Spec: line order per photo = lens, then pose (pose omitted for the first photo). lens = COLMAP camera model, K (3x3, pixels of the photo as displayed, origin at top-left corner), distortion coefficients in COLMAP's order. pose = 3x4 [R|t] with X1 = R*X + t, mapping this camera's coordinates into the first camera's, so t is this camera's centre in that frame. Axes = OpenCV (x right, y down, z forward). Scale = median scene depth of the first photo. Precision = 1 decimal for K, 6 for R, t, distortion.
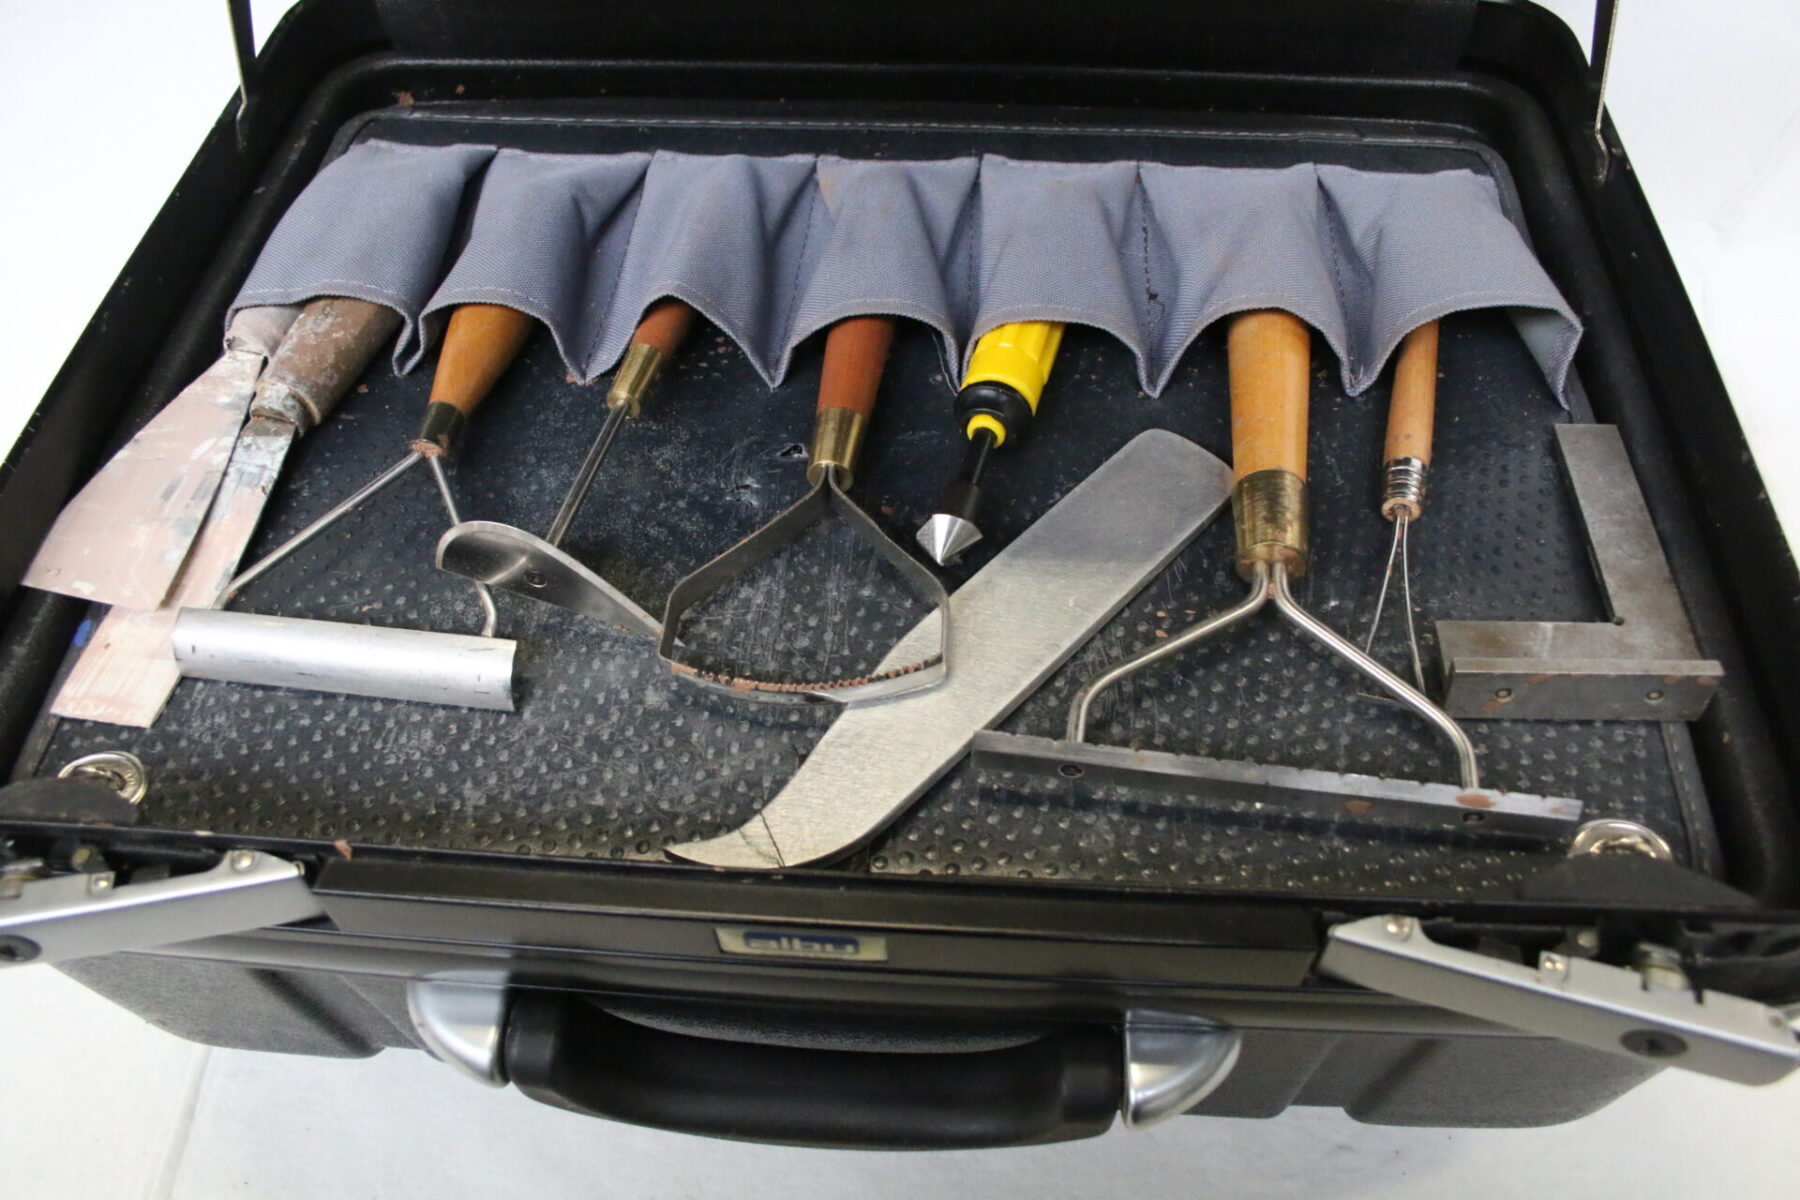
lens RADIAL K [[1496.5, 0, 901.8], [0, 1496.5, 600.9], [0, 0, 1]] dist [-0.069223, 0.018598]
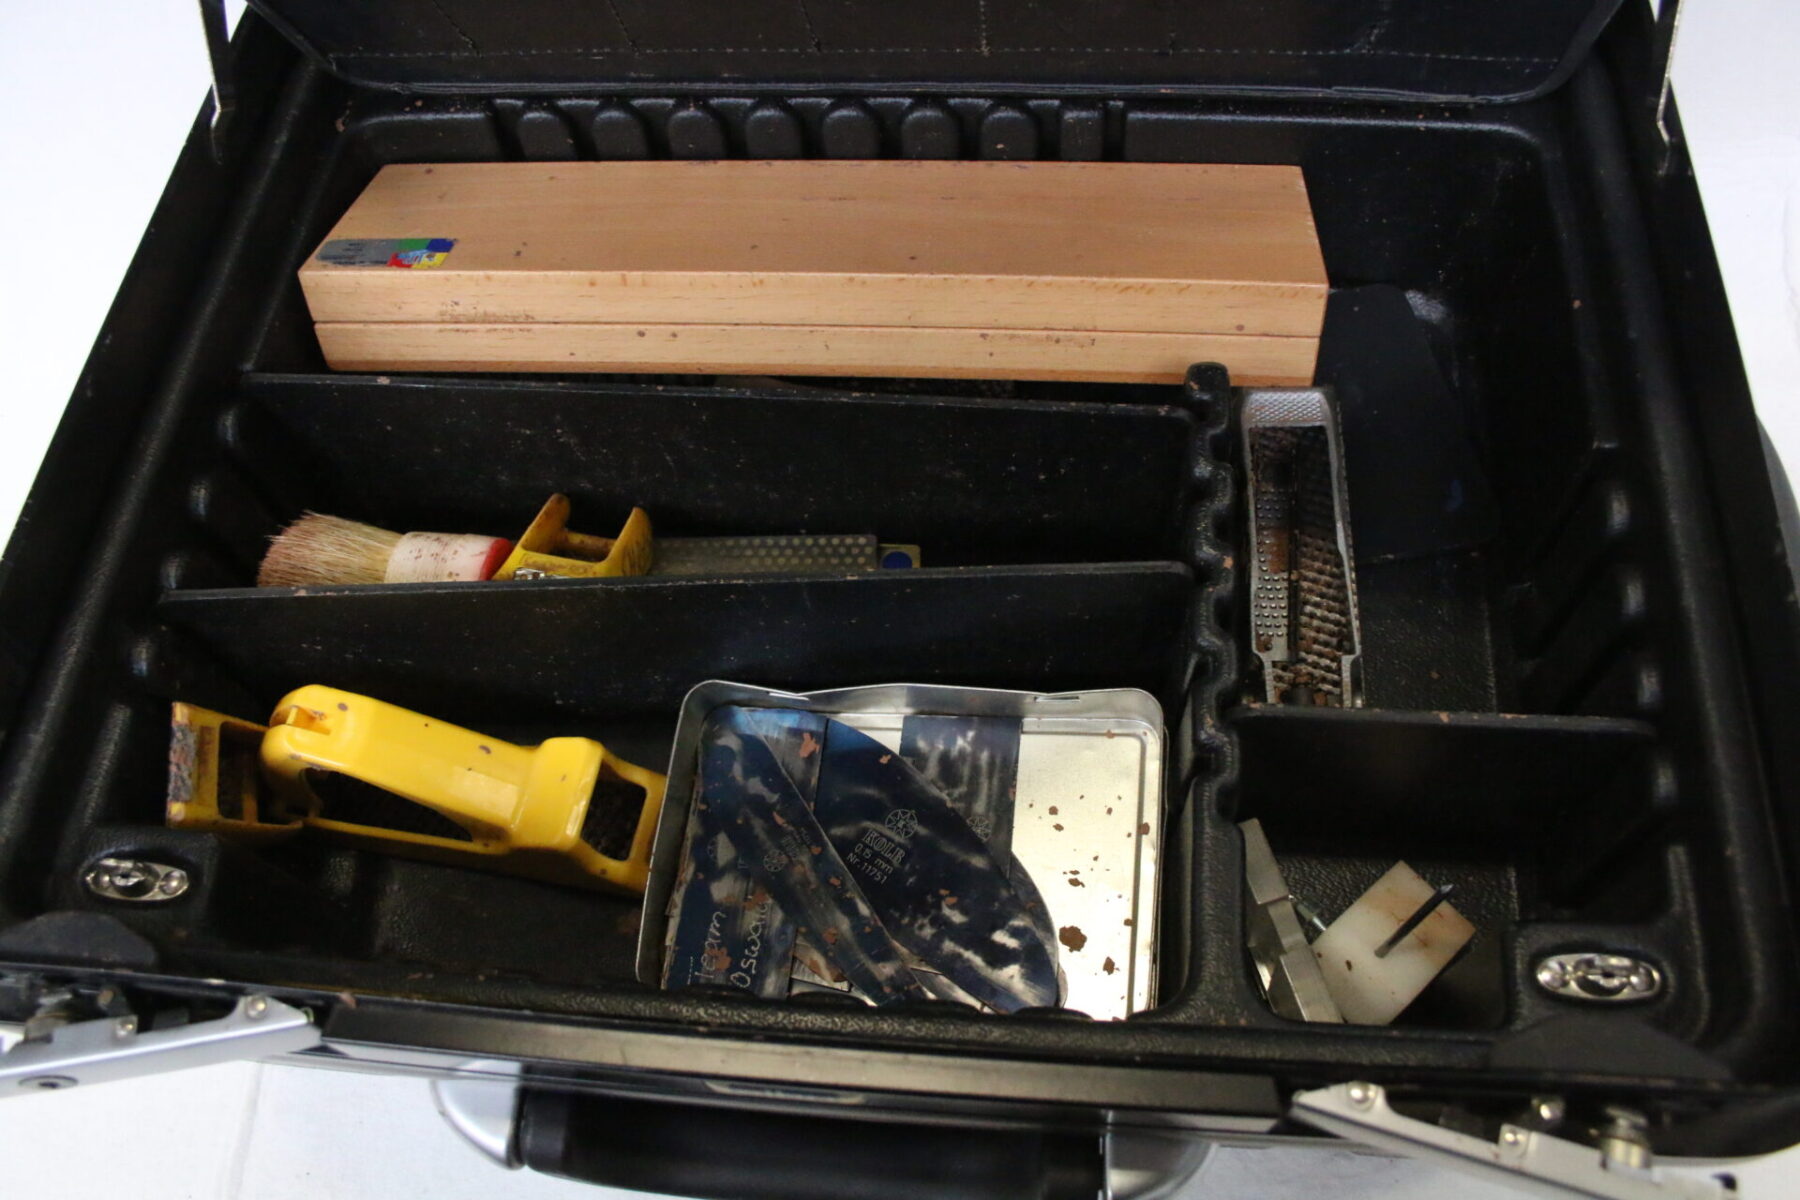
lens RADIAL K [[1496.5, 0, 898.7], [0, 1496.5, 597.8], [0, 0, 1]] dist [-0.069223, 0.018598]
pose [[0.998517, -0.008404, -0.053797, 0.068209], [0.017427, 0.985369, 0.169539, -0.272044], [0.051585, -0.170225, 0.984054, 0.039675]]
